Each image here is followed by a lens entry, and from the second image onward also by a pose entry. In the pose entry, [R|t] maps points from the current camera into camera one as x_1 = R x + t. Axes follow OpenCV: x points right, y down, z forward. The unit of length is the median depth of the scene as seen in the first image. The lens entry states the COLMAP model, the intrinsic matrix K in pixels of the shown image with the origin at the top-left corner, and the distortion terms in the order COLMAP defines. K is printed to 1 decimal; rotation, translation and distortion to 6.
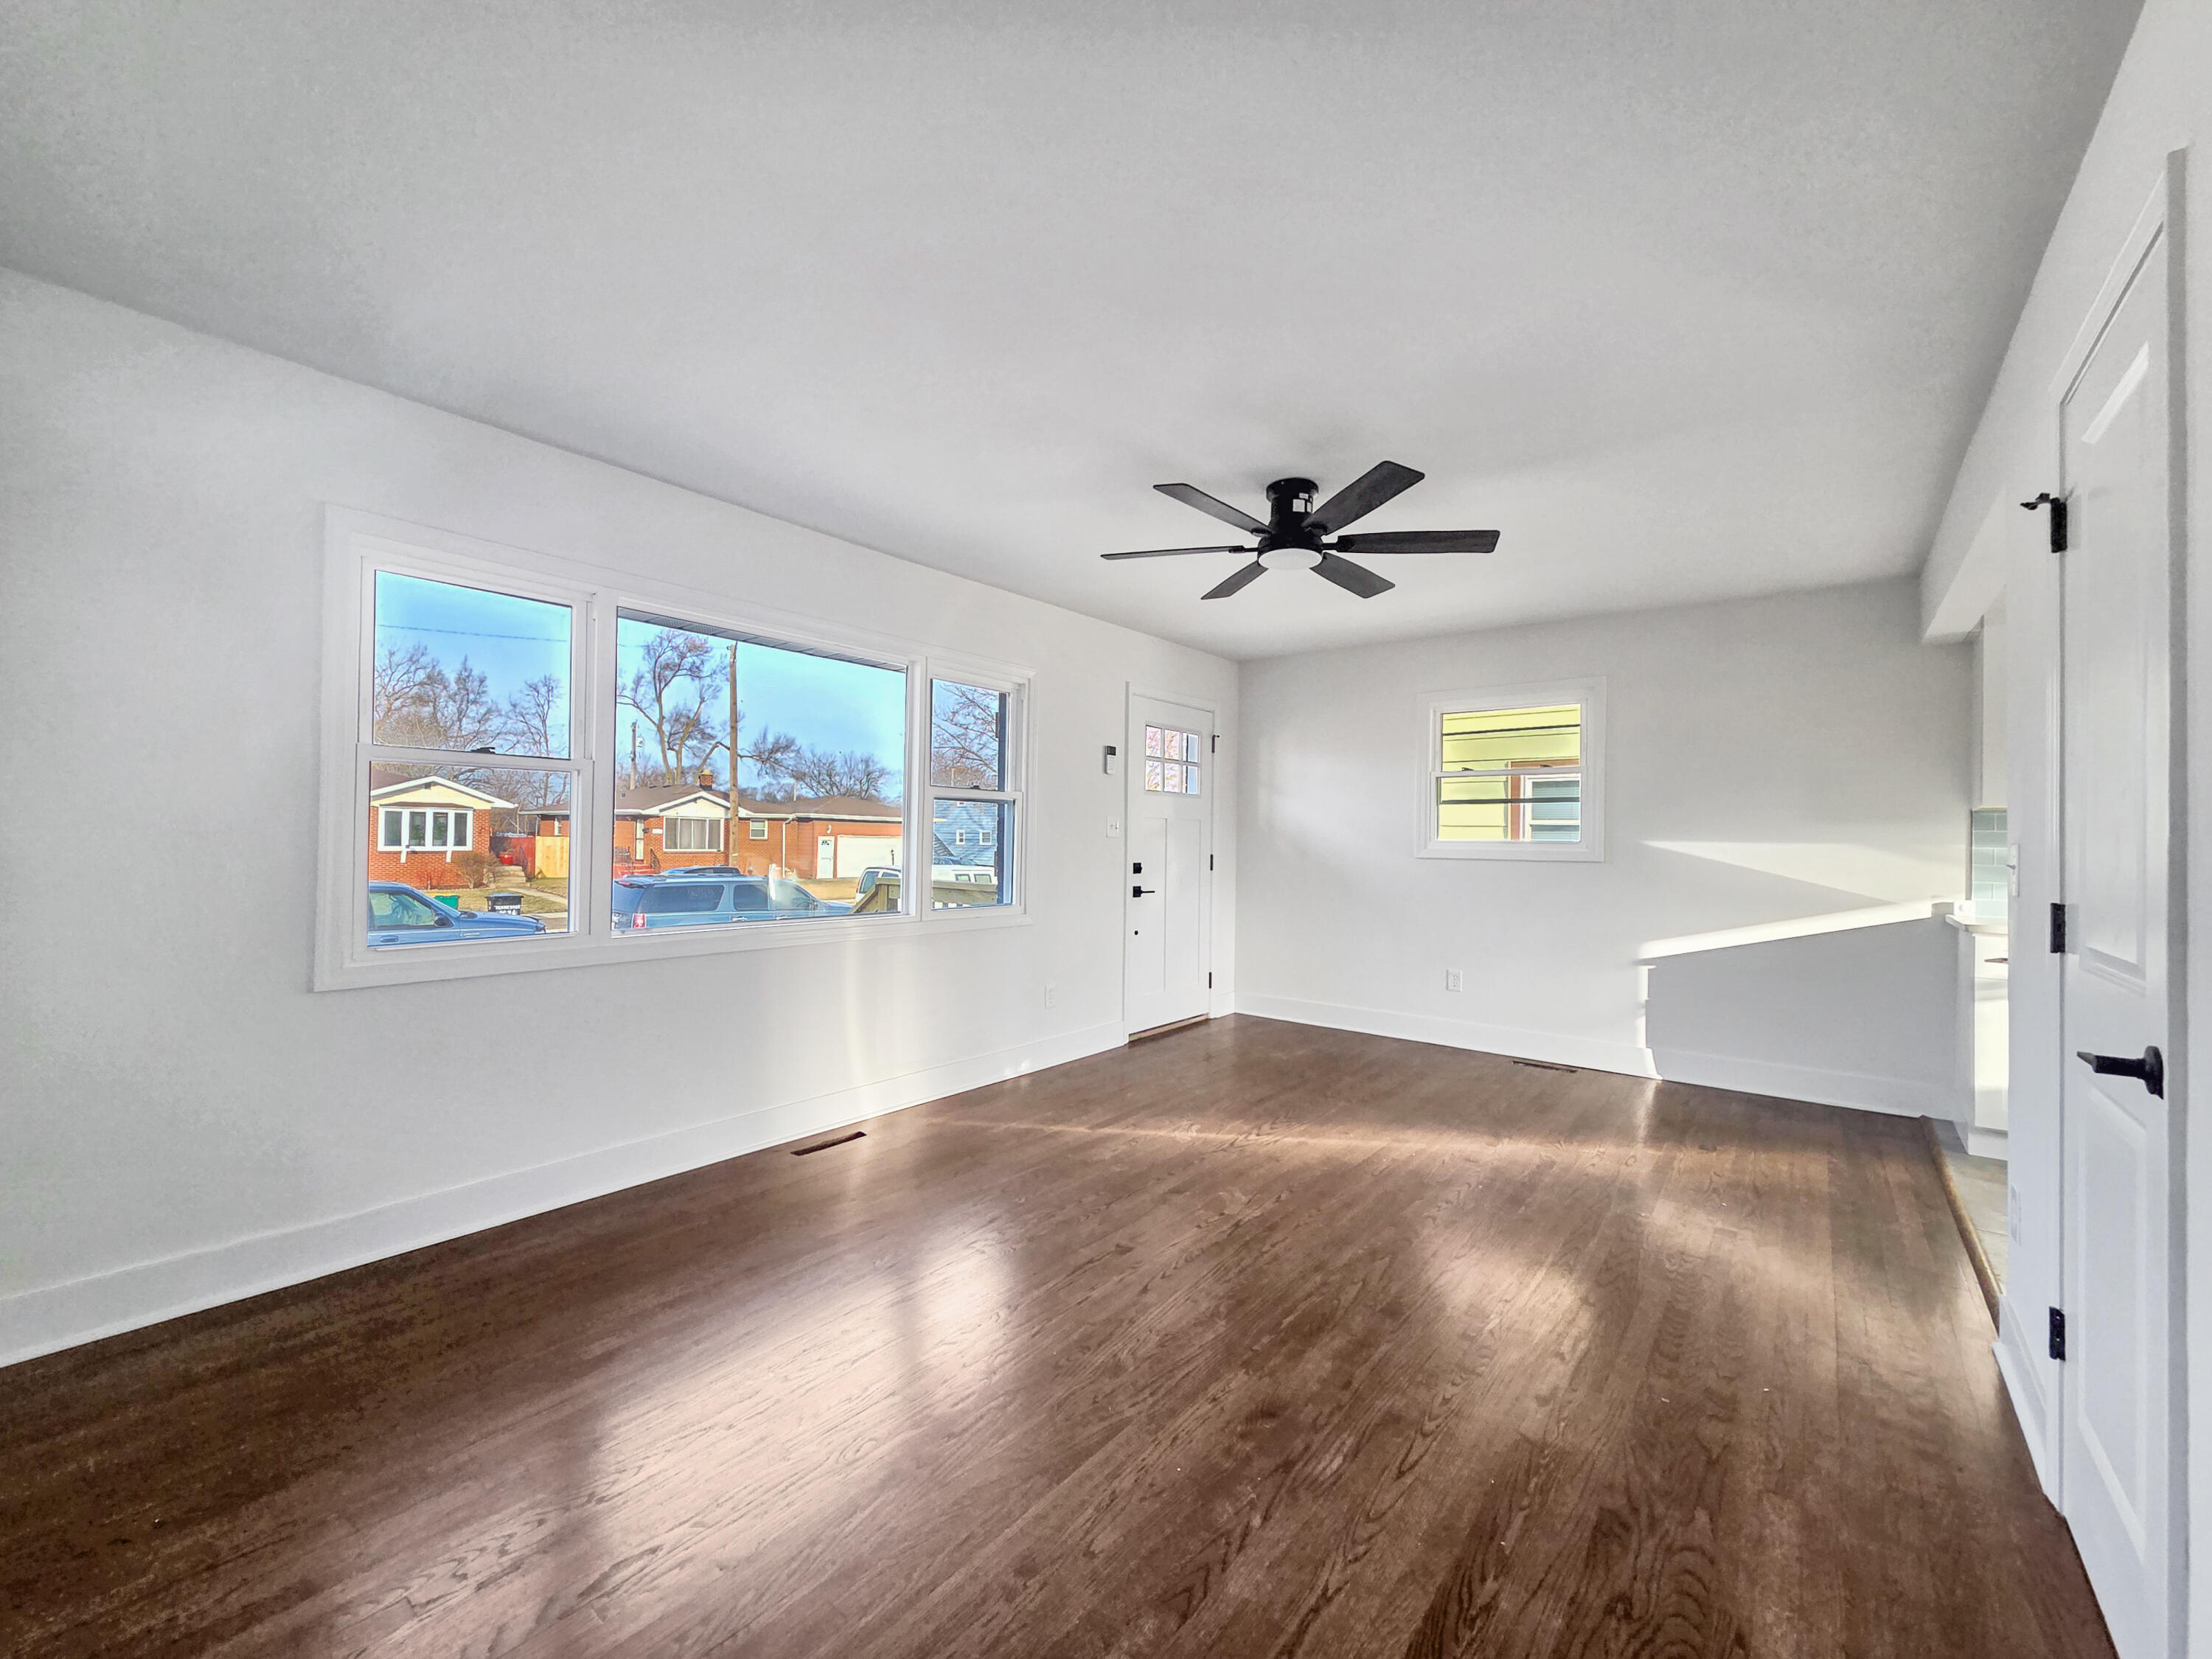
lens RADIAL K [[882.9, 0, 1101.5], [0, 882.9, 827.2], [0, 0, 1]] dist [0.002230, -0.000694]
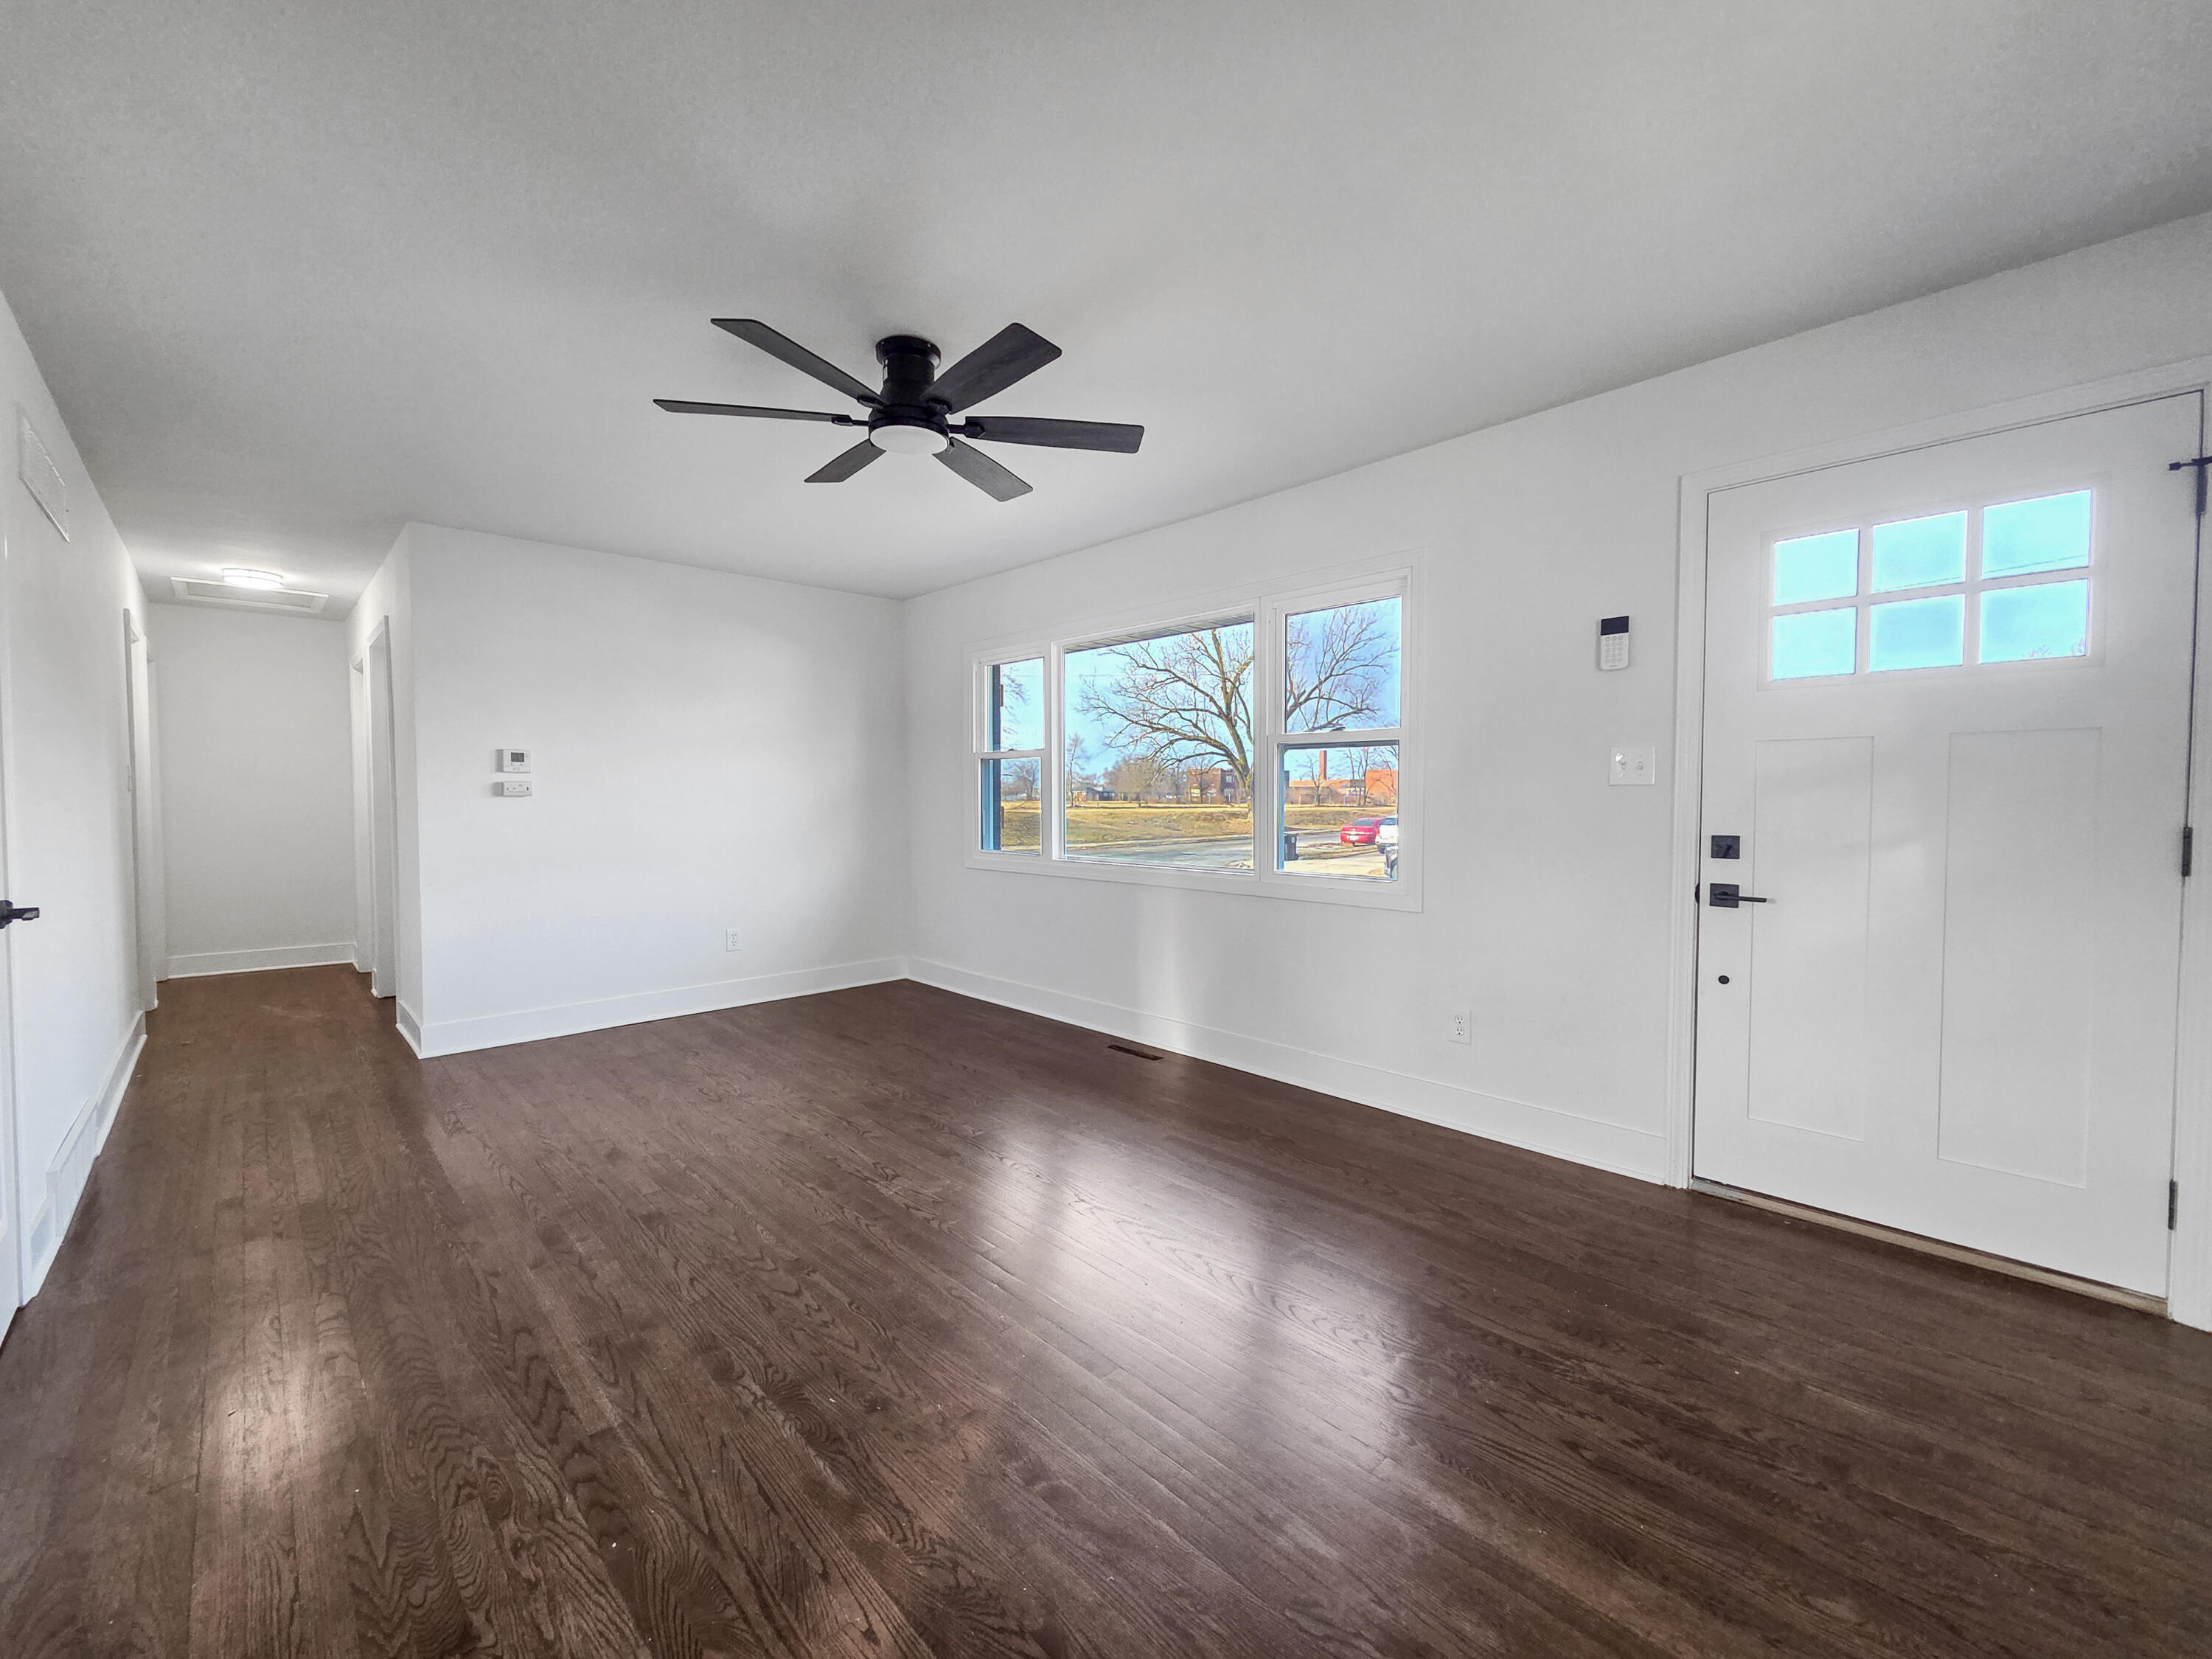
lens RADIAL K [[882.9, 0, 1101.5], [0, 882.9, 827.2], [0, 0, 1]] dist [0.002230, -0.000694]
pose [[-0.124117, 0.024458, -0.991966, 0.701517], [0.010525, 0.999672, 0.023331, 0.025346], [0.992212, -0.007544, -0.124334, 0.893935]]
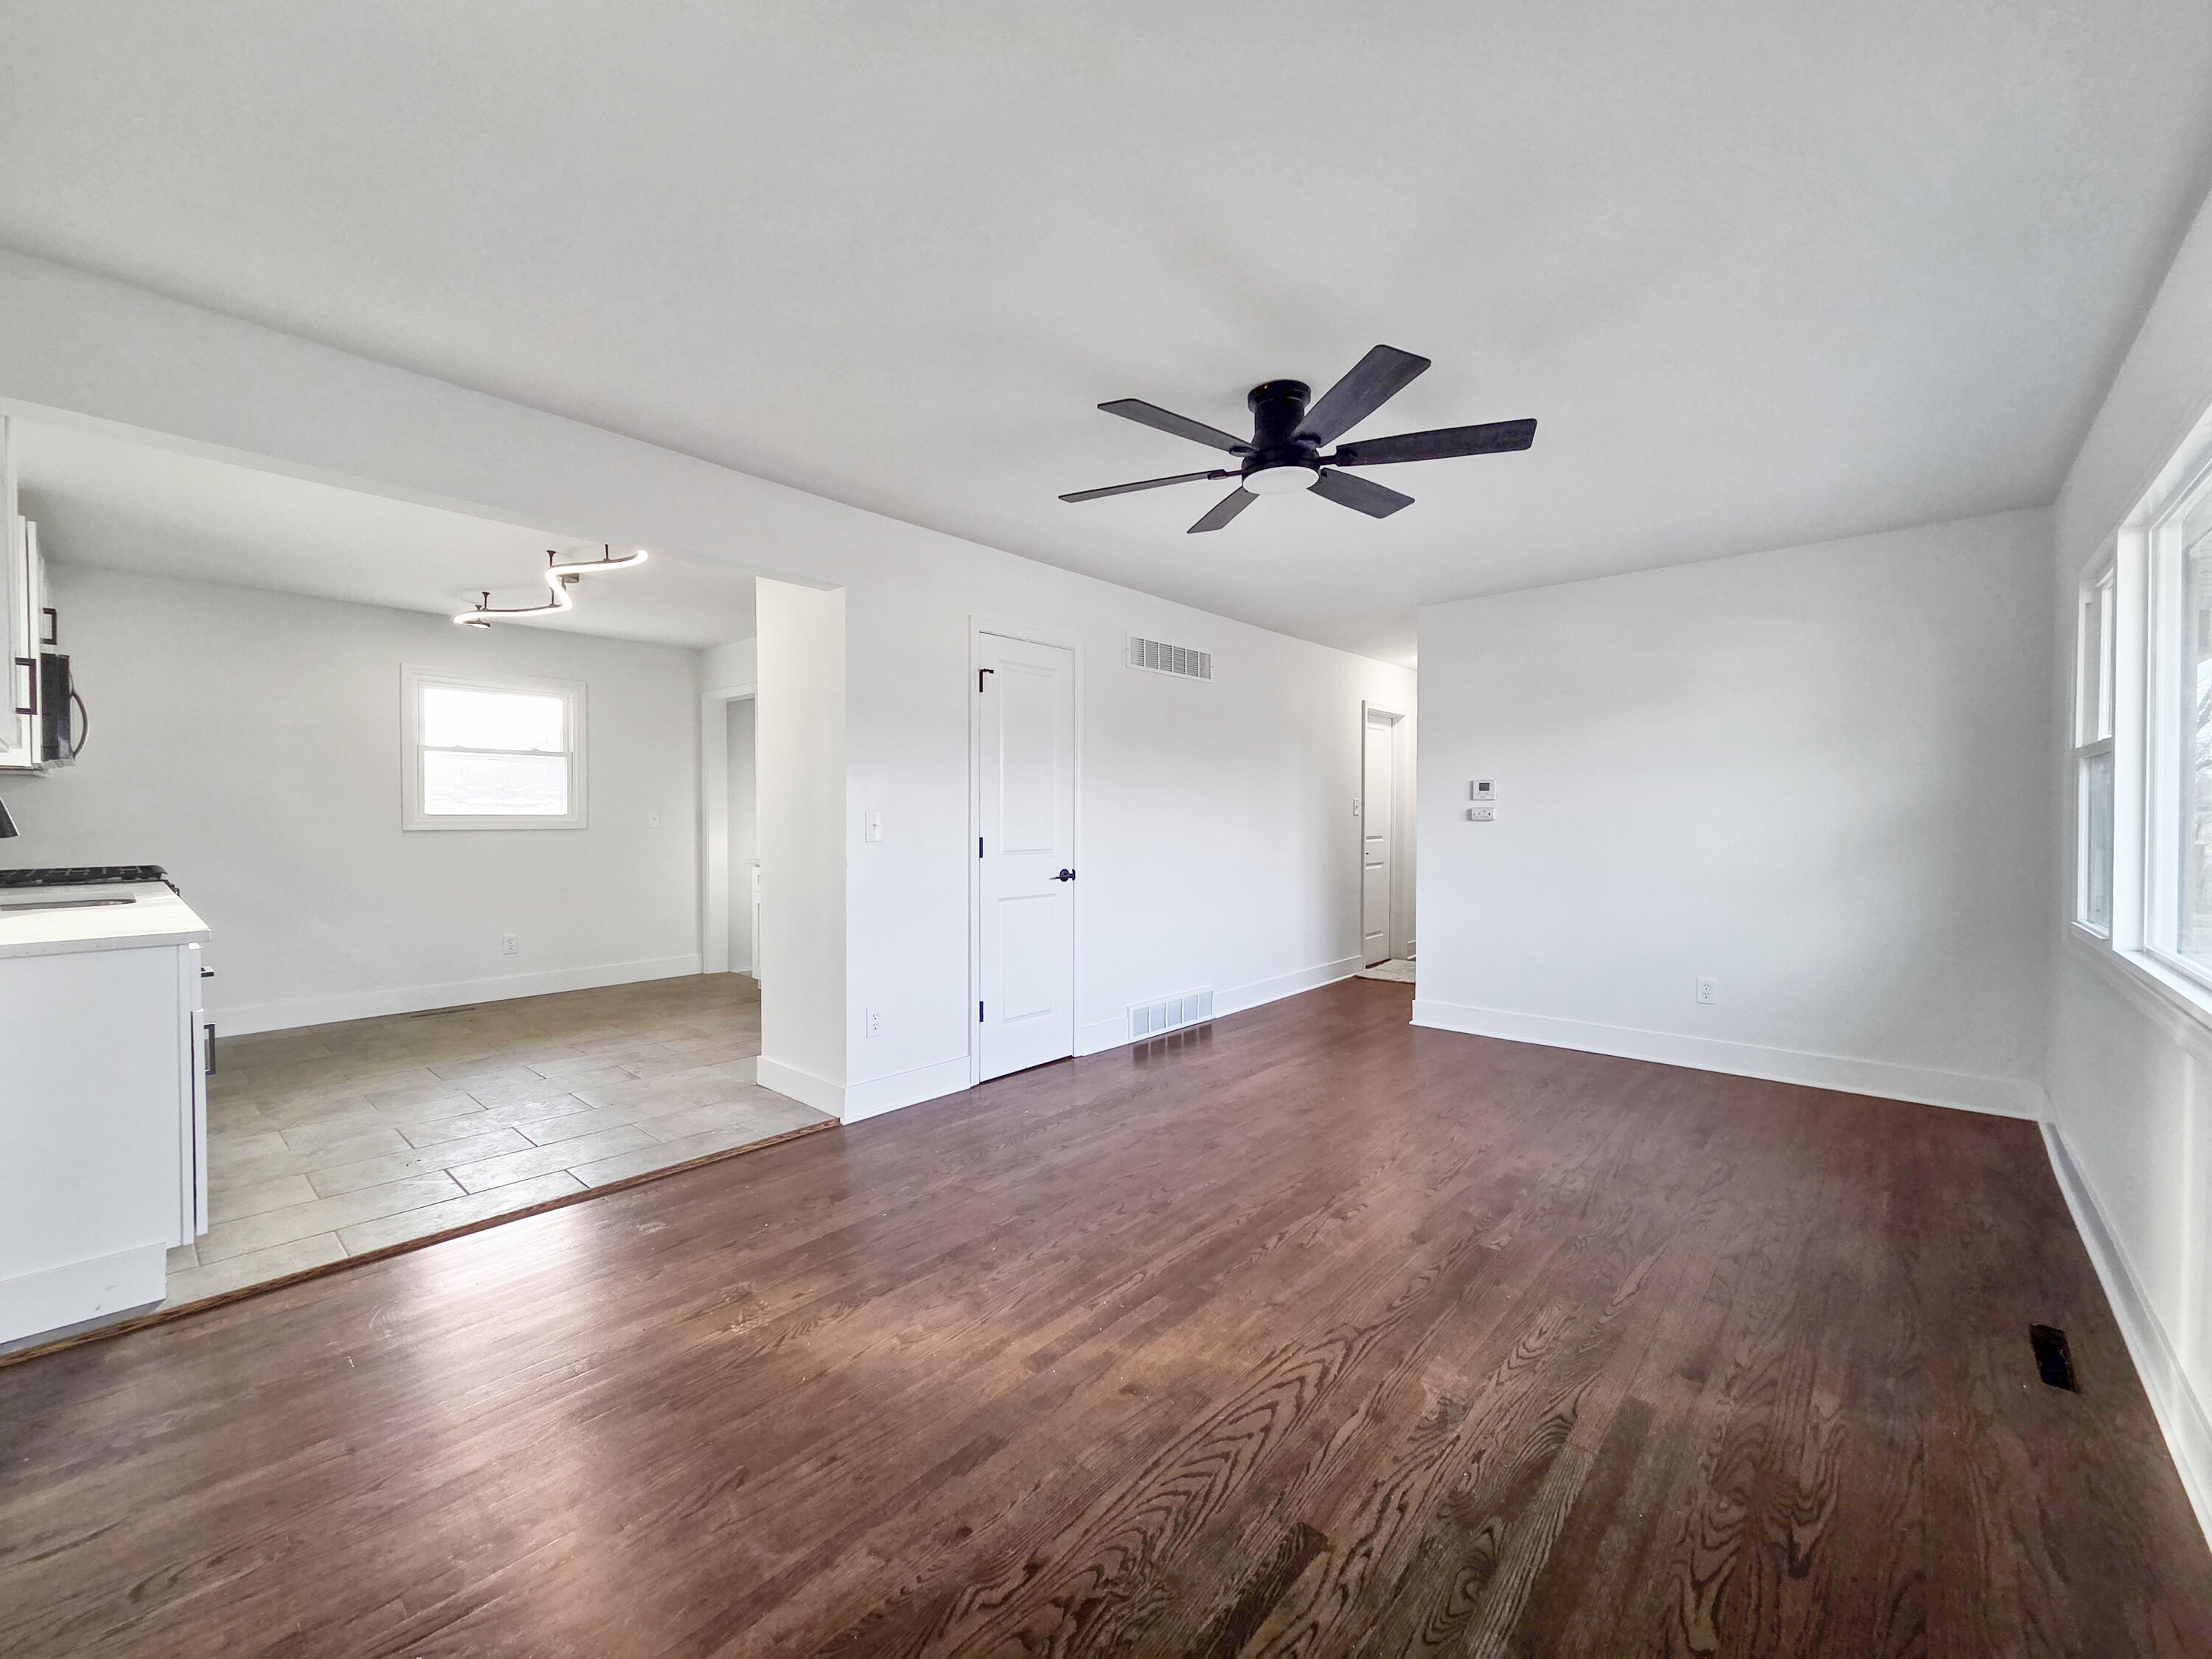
lens RADIAL K [[907.5, 0, 1122.5], [0, 907.5, 819.5], [0, 0, 1]] dist [-0.008561, 0.000109]
pose [[-0.999388, -0.012658, 0.032610, 0.228992], [-0.012811, 0.999908, -0.004489, 0.016593], [-0.032550, -0.004904, -0.999458, 1.305592]]
